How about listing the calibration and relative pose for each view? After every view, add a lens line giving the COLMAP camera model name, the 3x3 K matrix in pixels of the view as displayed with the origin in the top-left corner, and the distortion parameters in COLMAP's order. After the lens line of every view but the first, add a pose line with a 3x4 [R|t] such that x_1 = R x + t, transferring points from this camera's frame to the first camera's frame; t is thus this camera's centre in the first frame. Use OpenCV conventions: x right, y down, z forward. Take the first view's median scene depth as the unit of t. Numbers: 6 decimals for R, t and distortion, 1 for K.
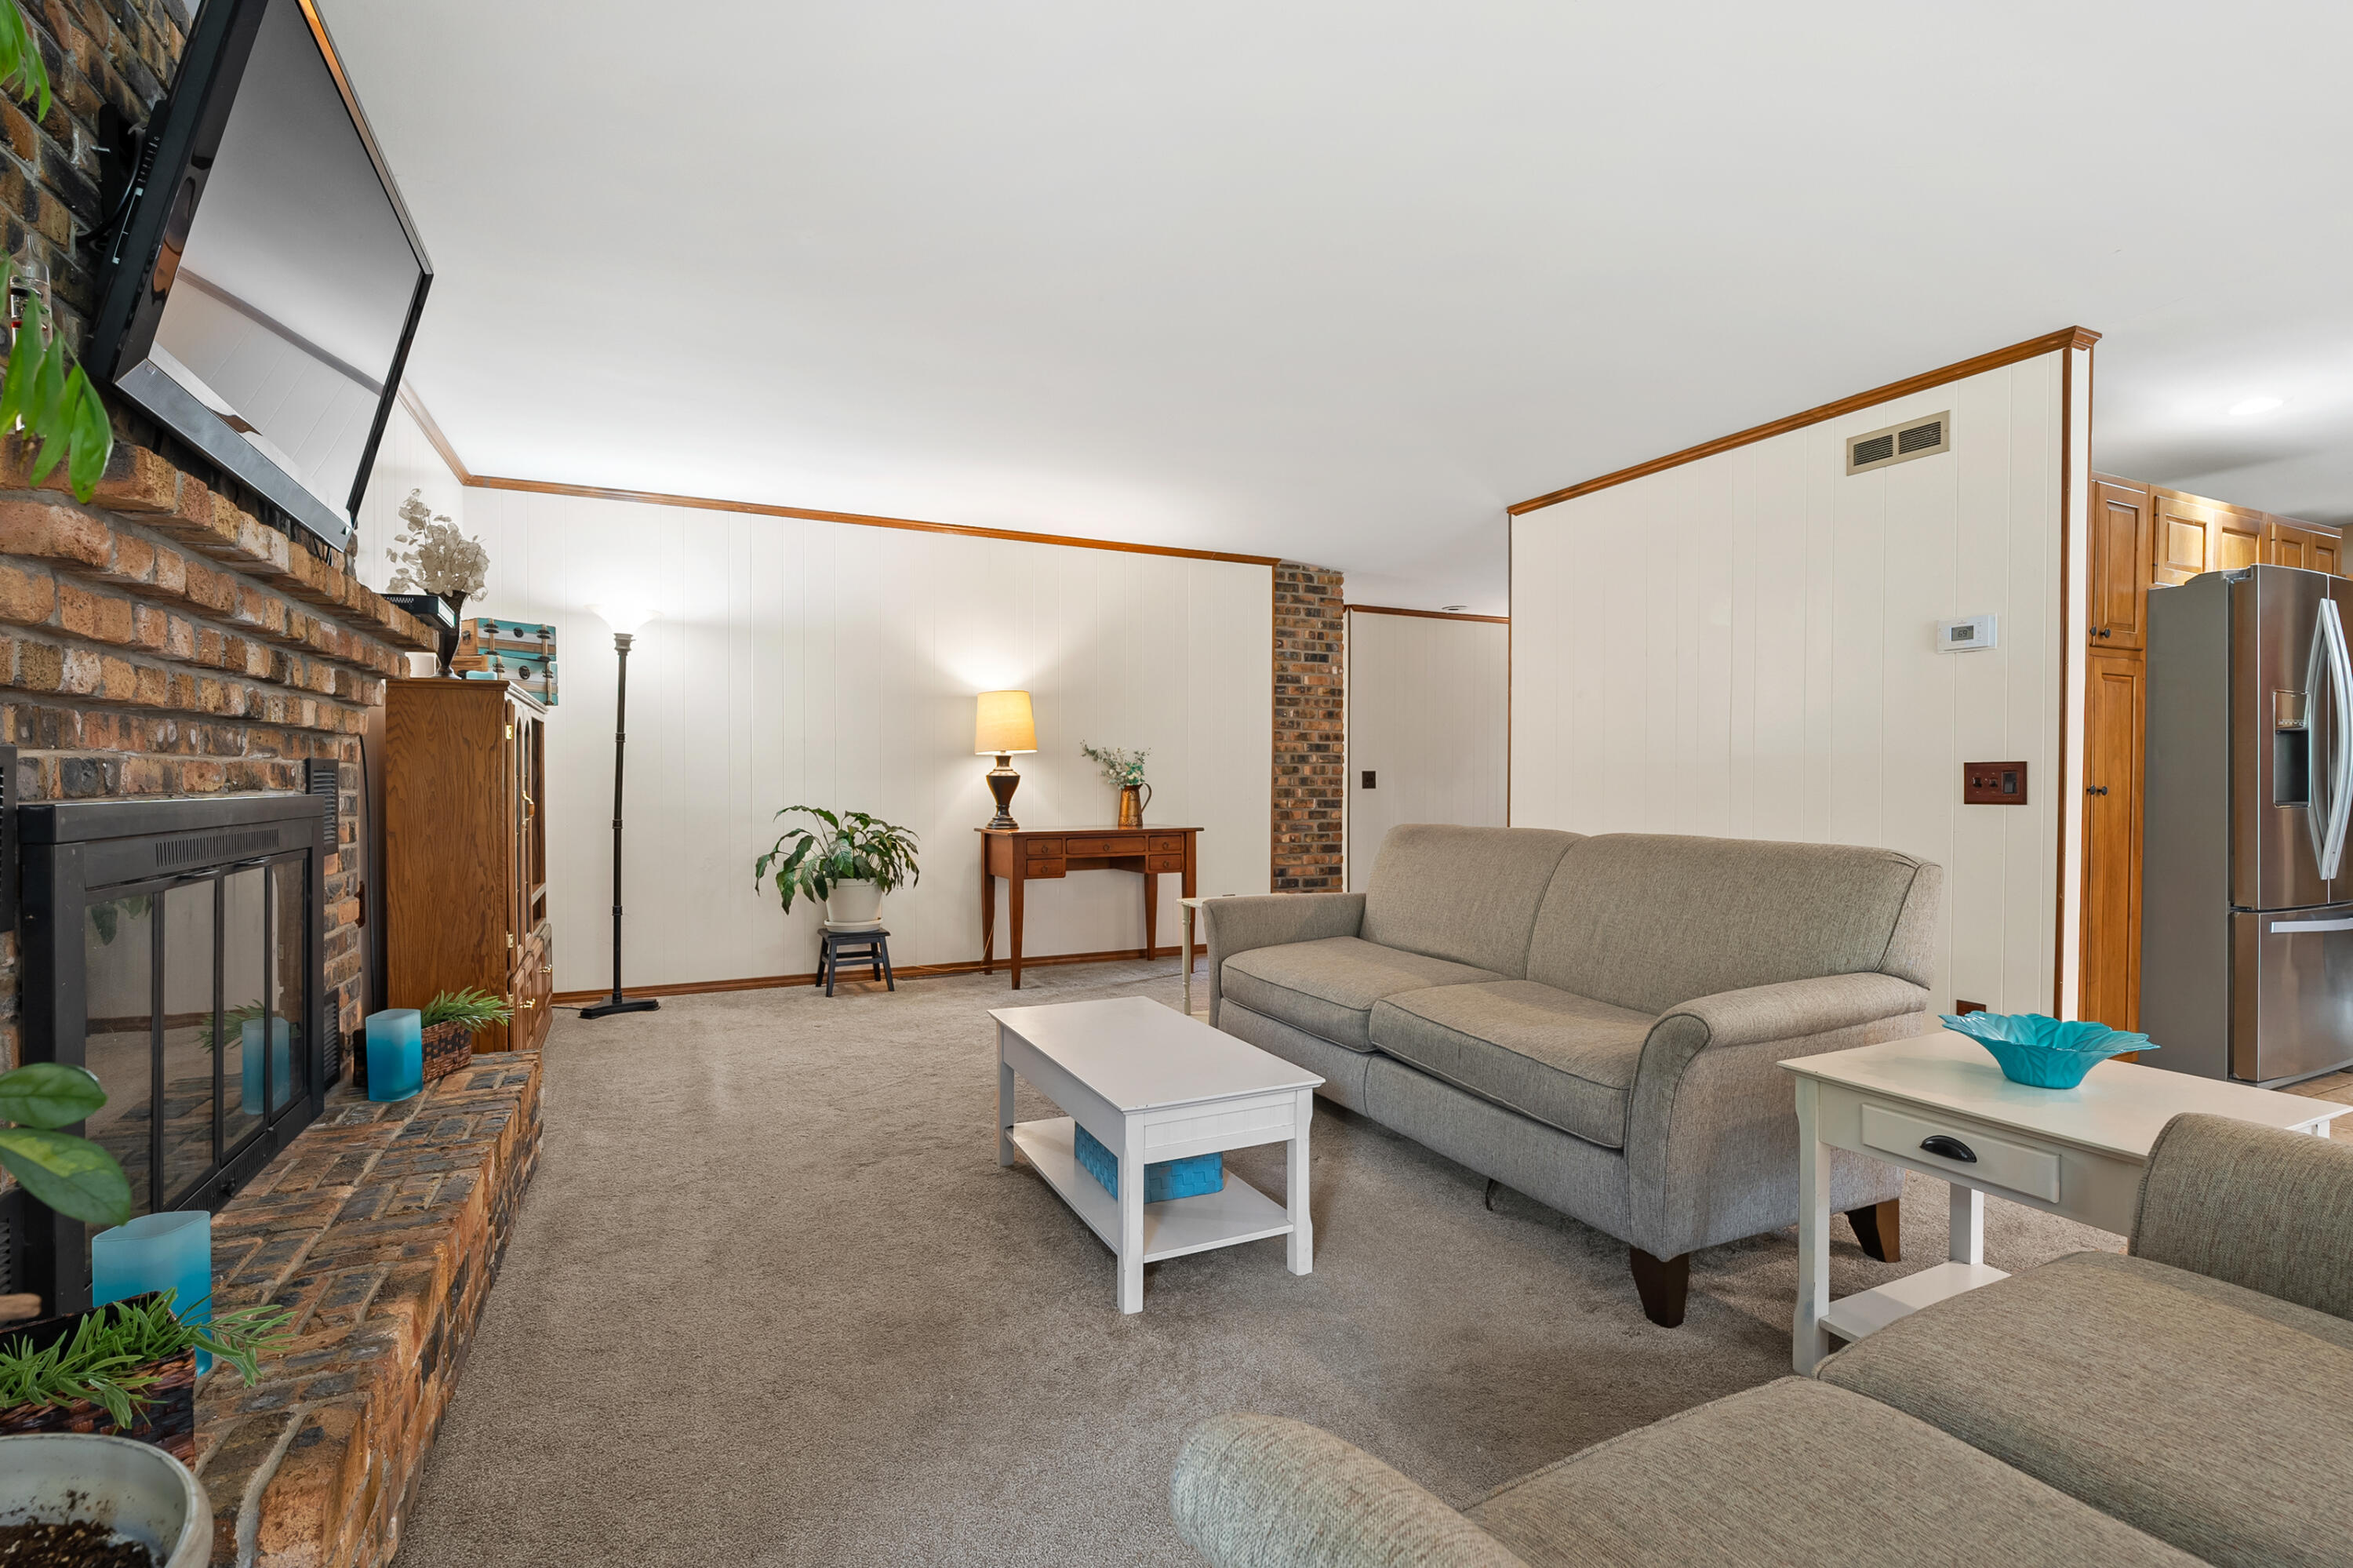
lens RADIAL K [[1066.1, 0, 1179.8], [0, 1066.1, 796.8], [0, 0, 1]] dist [-0.003085, 0.000489]
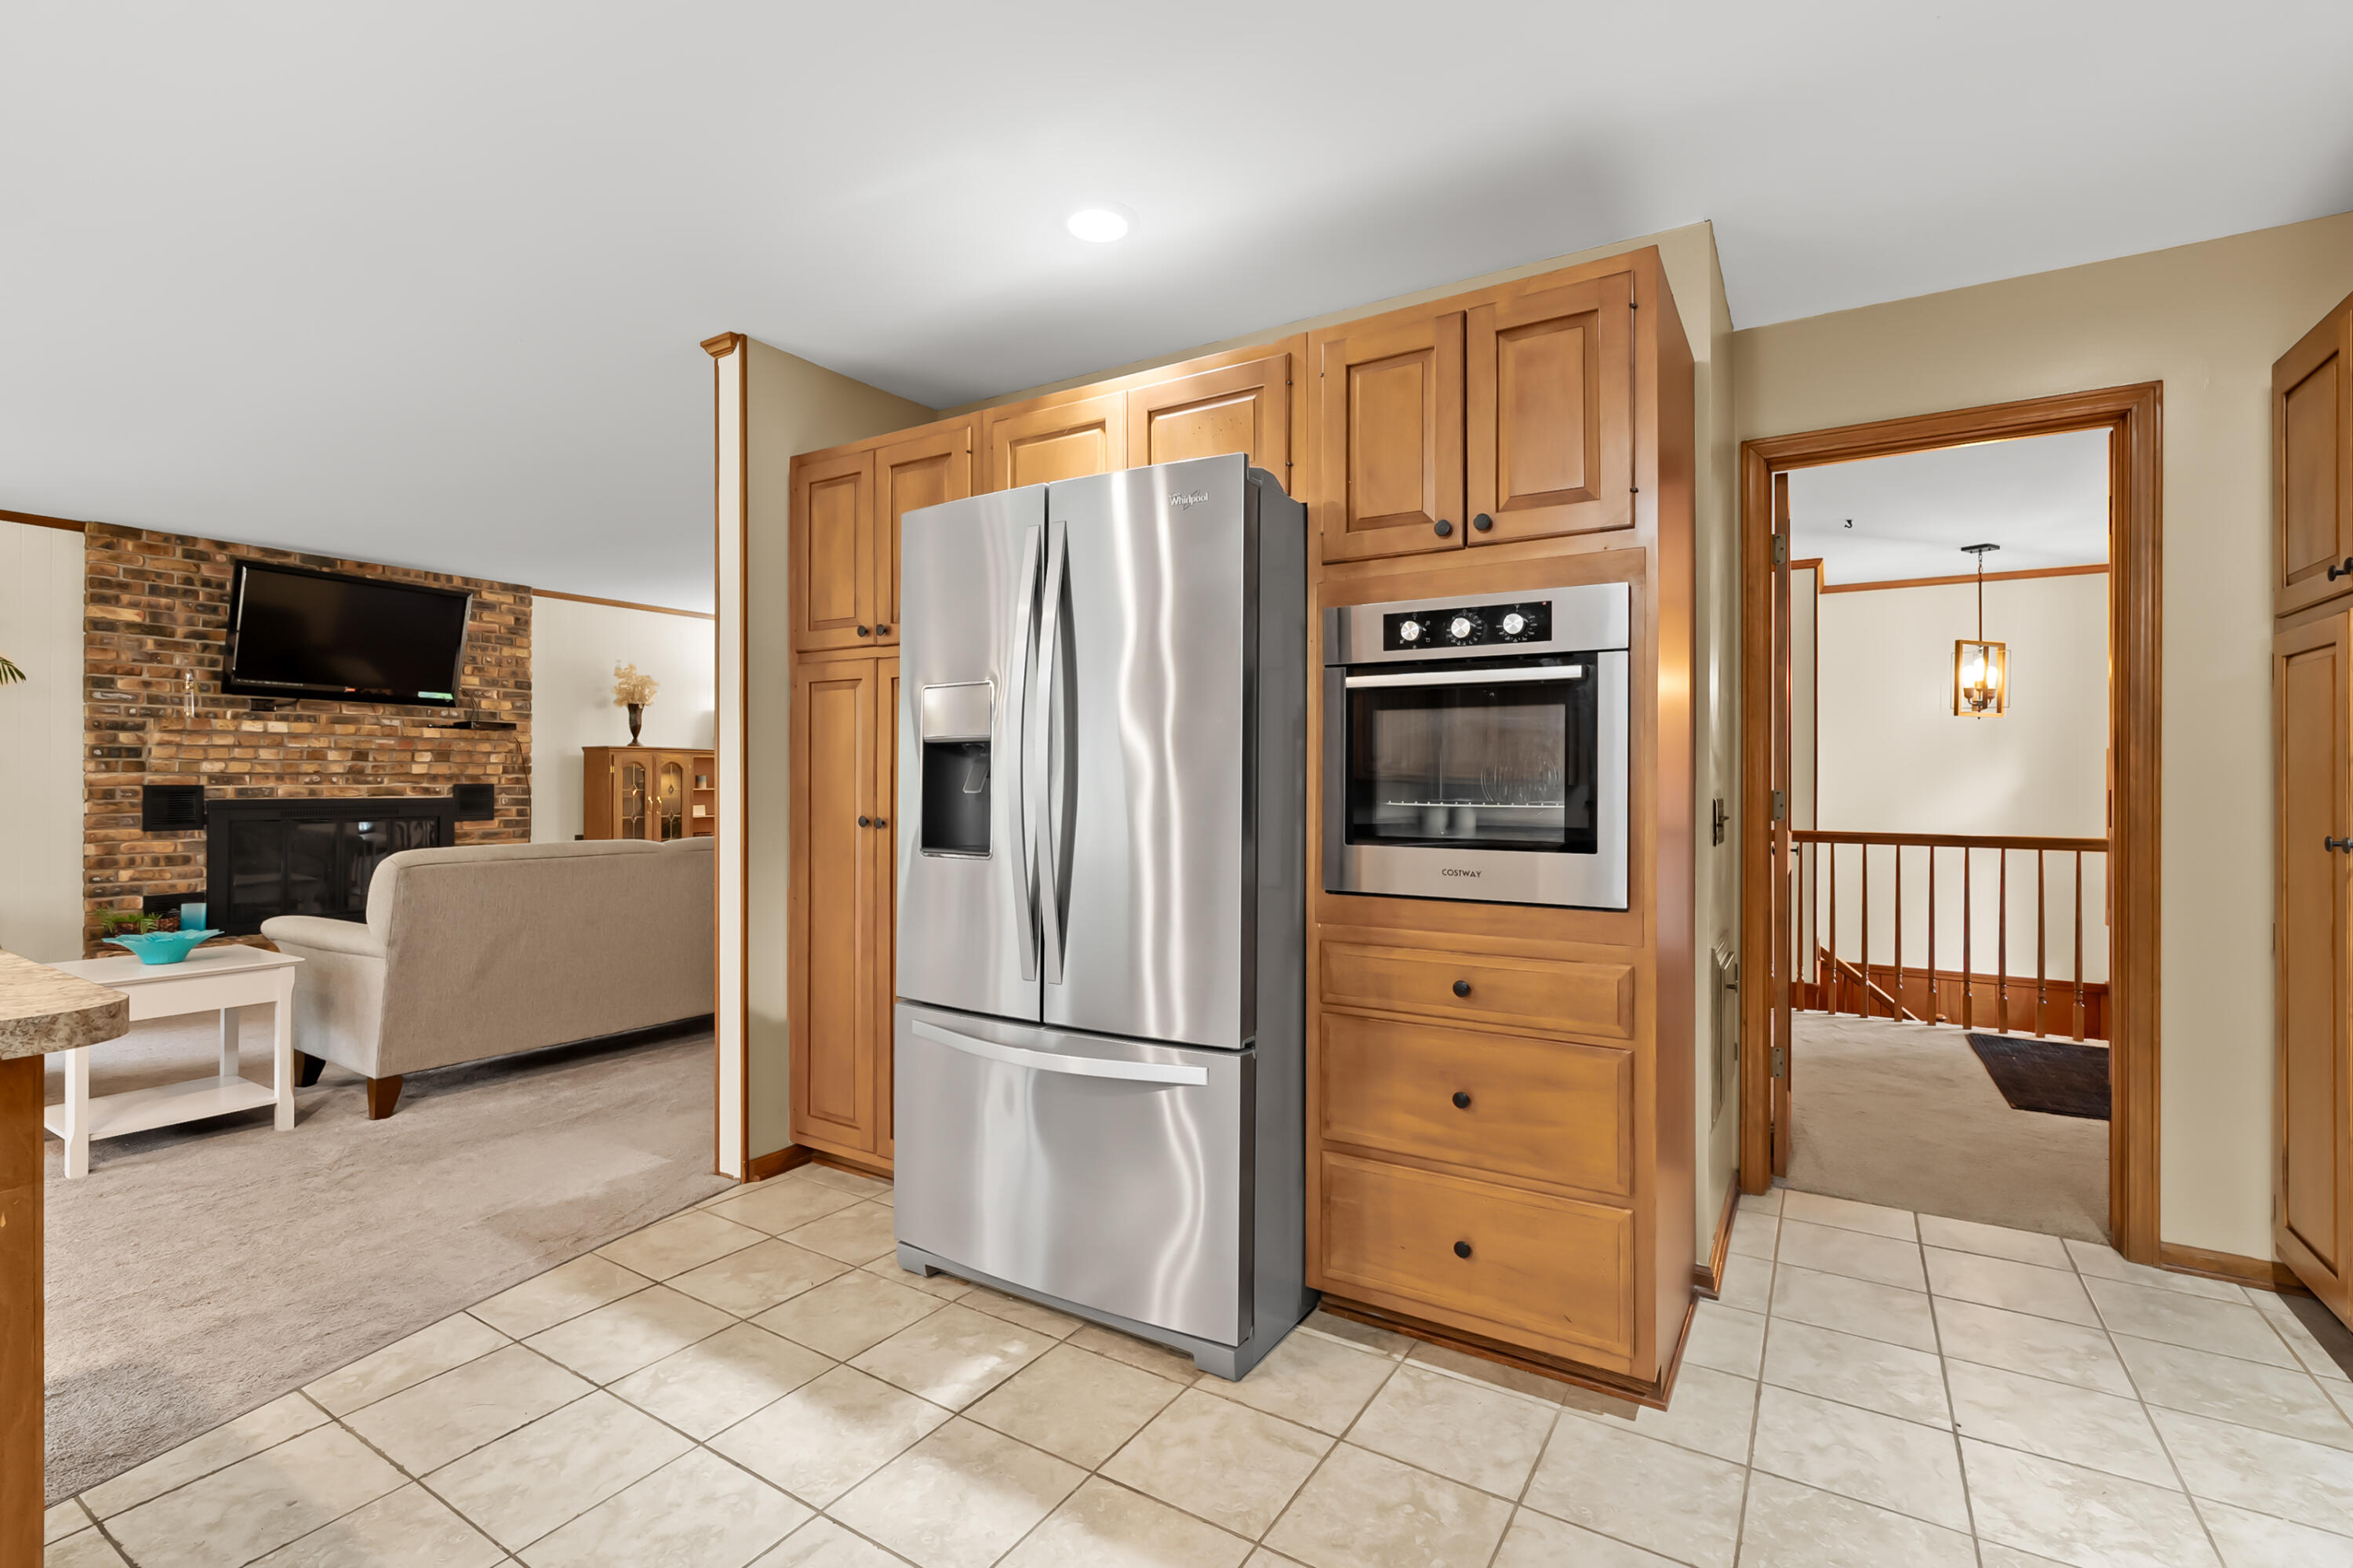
lens RADIAL K [[1065.3, 0, 1171.9], [0, 1065.3, 780.3], [0, 0, 1]] dist [-0.004299, 0.000868]
pose [[0.530320, 0.001170, -0.847797, 1.711534], [-0.017707, 0.999796, -0.009697, -0.035173], [0.847613, 0.020154, 0.530232, 0.774359]]
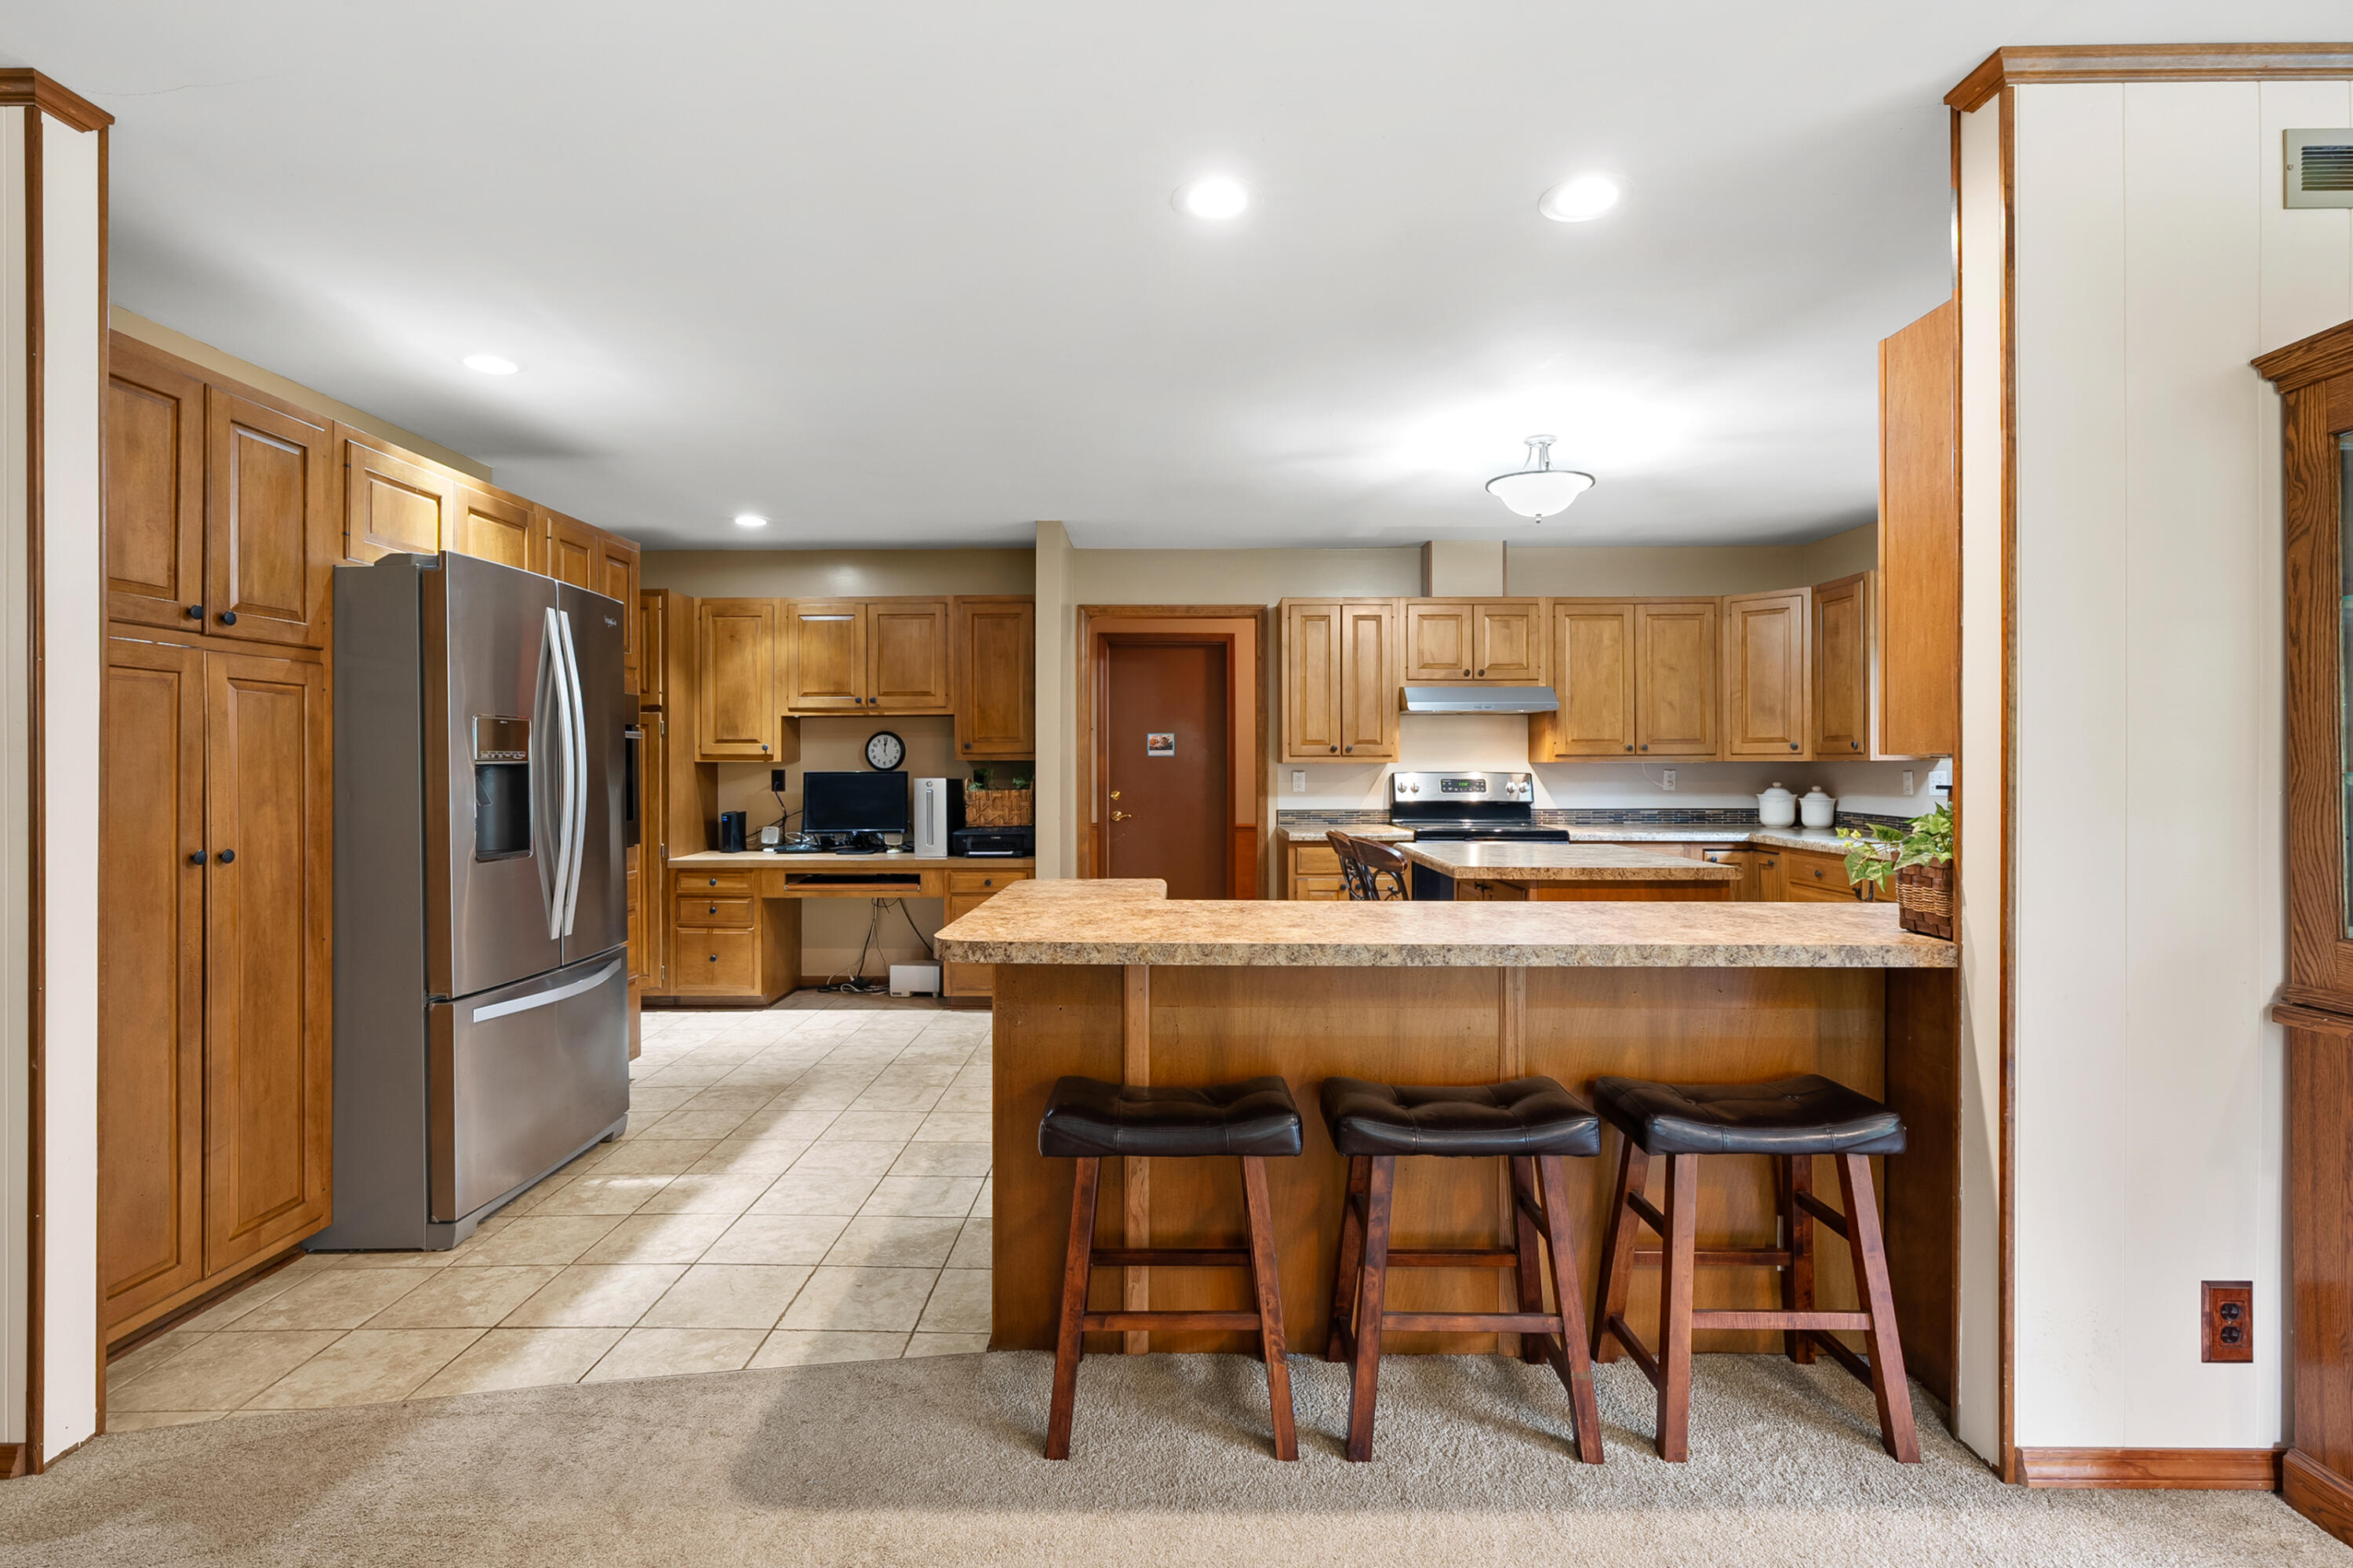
lens RADIAL K [[1109.3, 0, 1162.9], [0, 1109.3, 763.0], [0, 0, 1]] dist [-0.015317, 0.000006]
pose [[0.446072, 0.000965, 0.894997, 0.527966], [0.017368, 0.999802, -0.009734, -0.047432], [-0.894829, 0.019886, 0.445966, 0.181032]]
